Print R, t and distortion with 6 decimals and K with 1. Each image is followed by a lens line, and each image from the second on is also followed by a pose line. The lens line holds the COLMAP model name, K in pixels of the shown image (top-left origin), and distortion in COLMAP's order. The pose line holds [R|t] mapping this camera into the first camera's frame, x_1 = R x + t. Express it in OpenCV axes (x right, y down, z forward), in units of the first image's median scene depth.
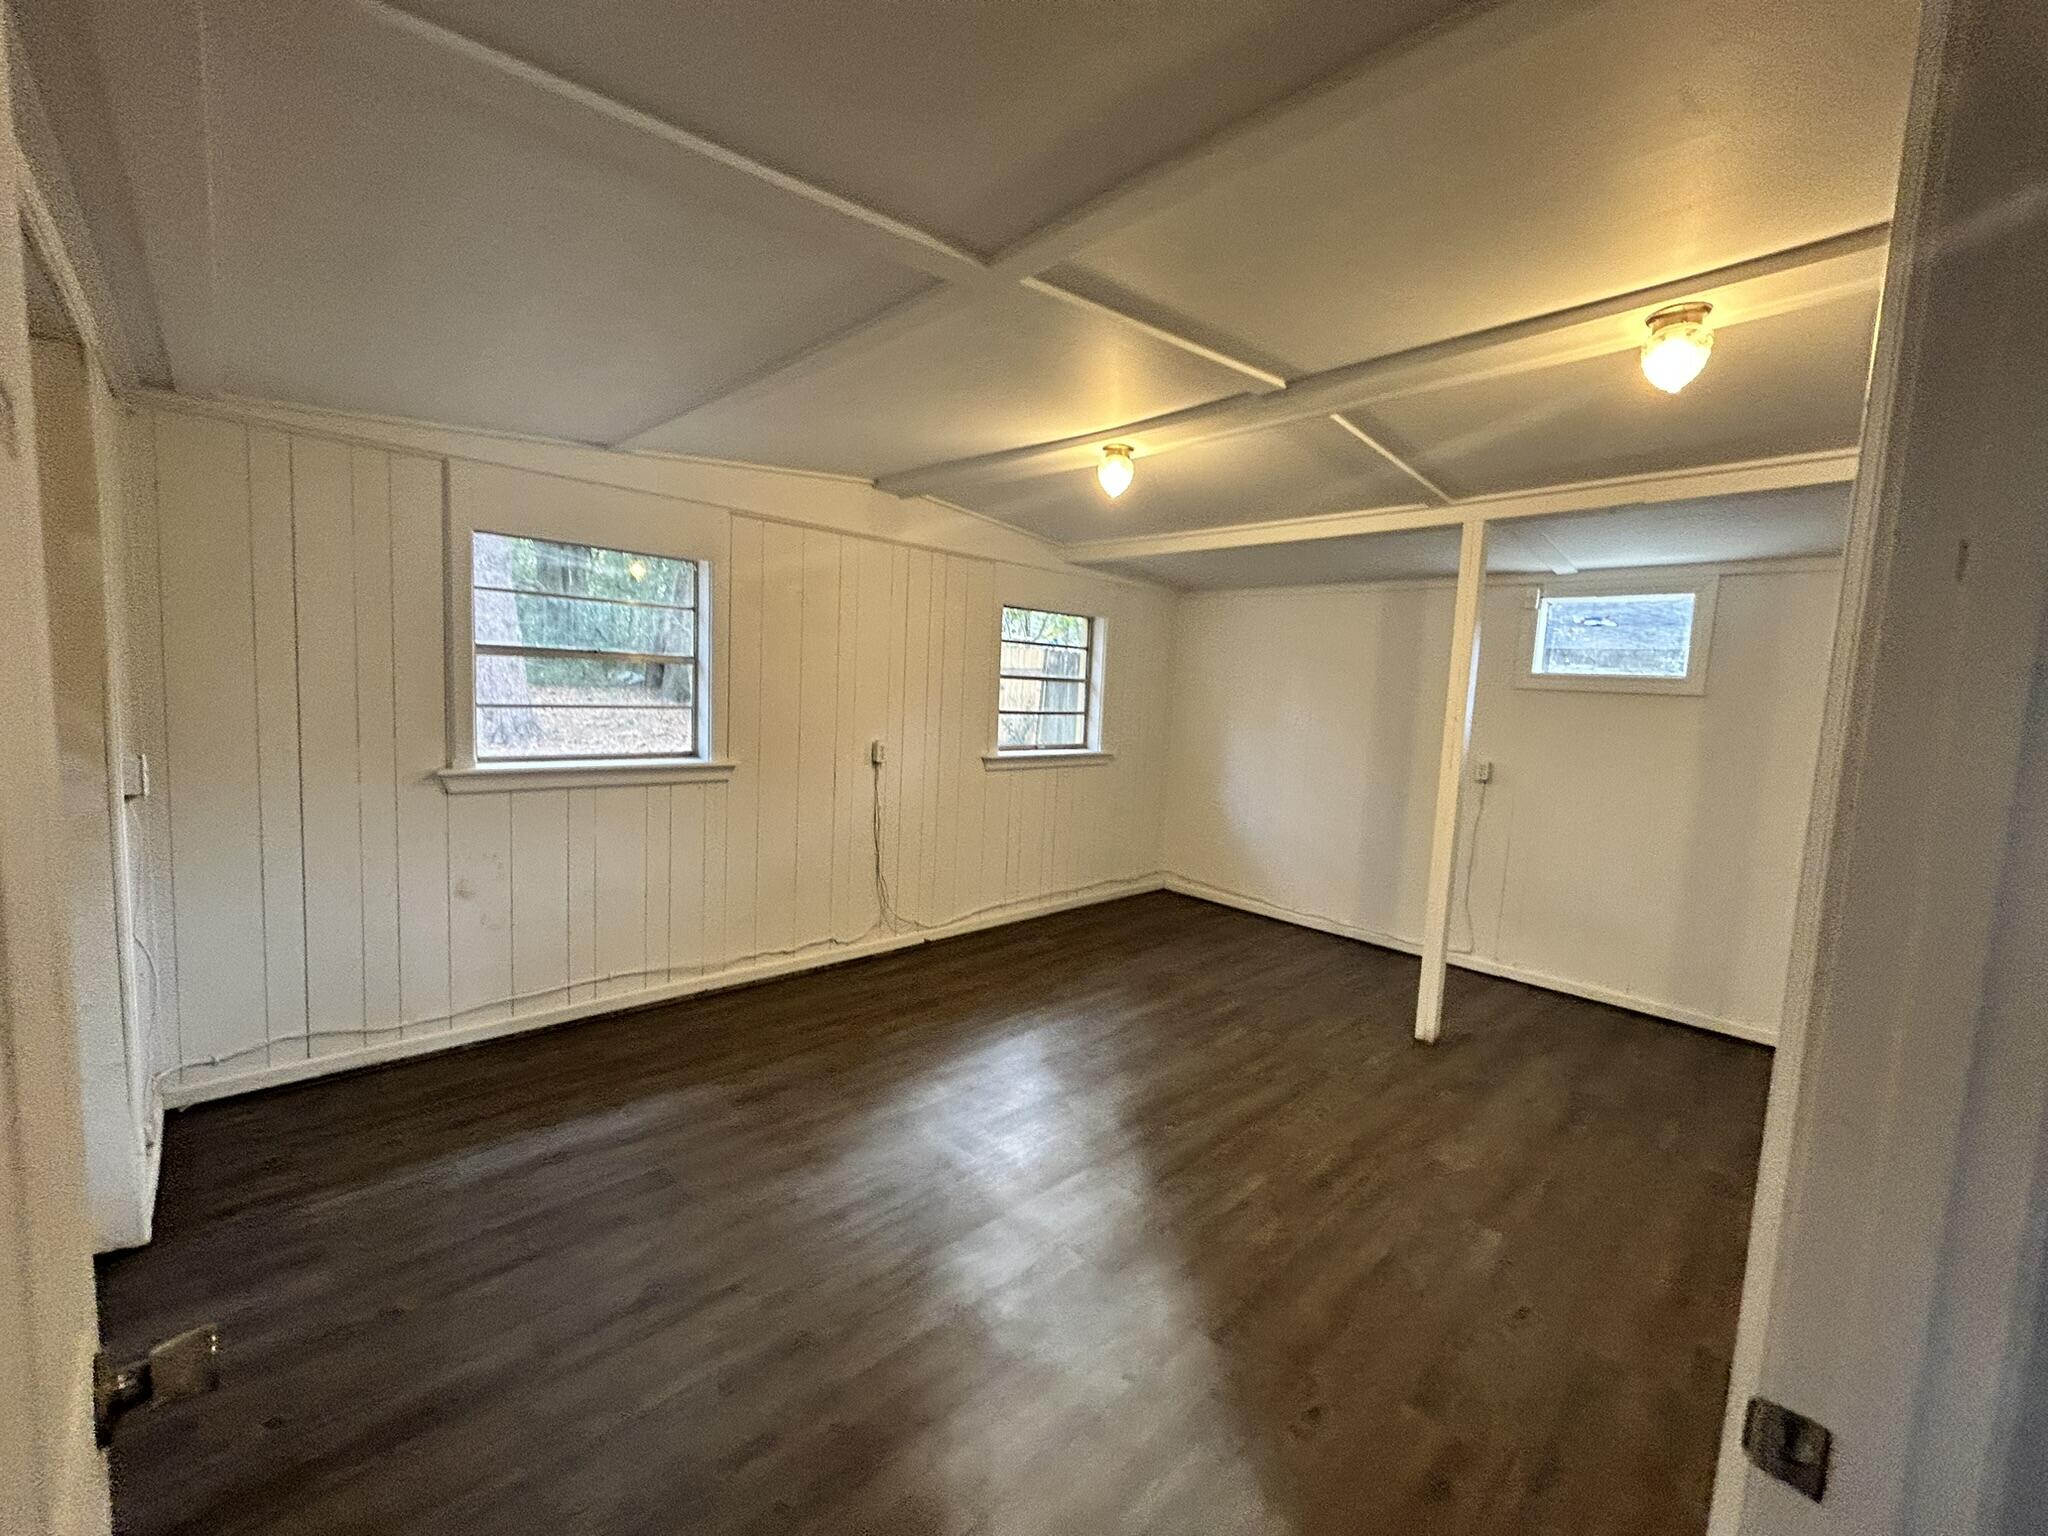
lens RADIAL K [[821.5, 0, 1026.5], [0, 821.5, 764.8], [0, 0, 1]] dist [-0.000389, 0.000146]
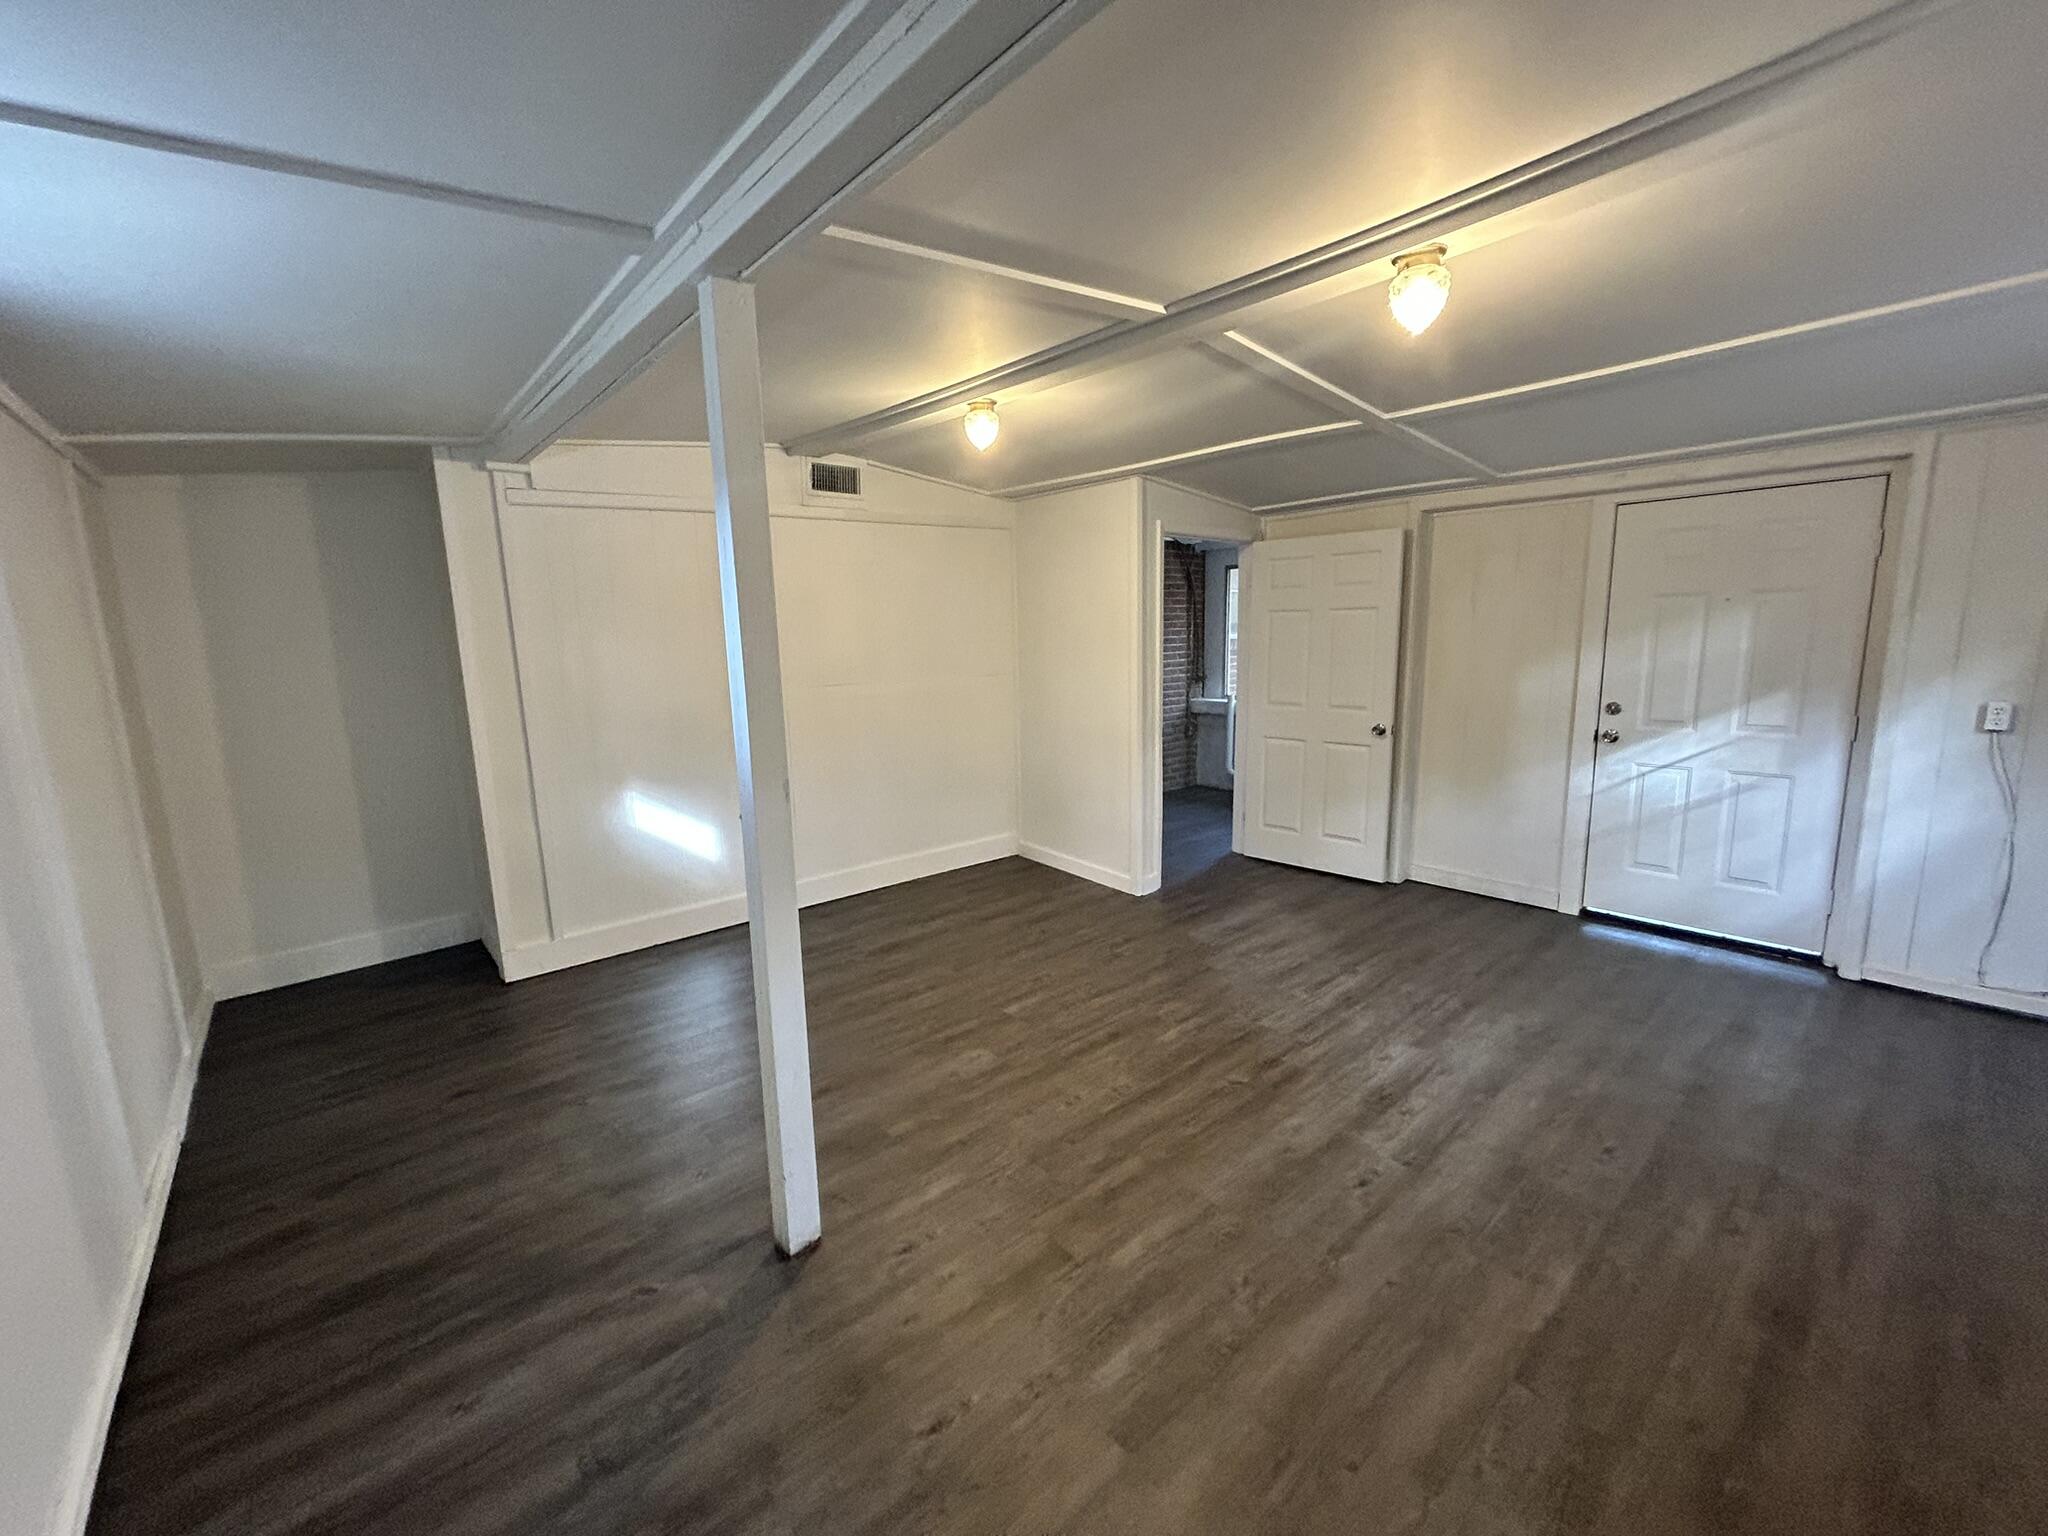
lens RADIAL K [[821.5, 0, 1022.8], [0, 821.5, 766.7], [0, 0, 1]] dist [-0.000389, 0.000146]
pose [[-0.998209, -0.037636, 0.046492, 0.419821], [-0.024469, 0.966165, 0.256760, -0.177584], [-0.054583, 0.255163, -0.965356, 1.934290]]
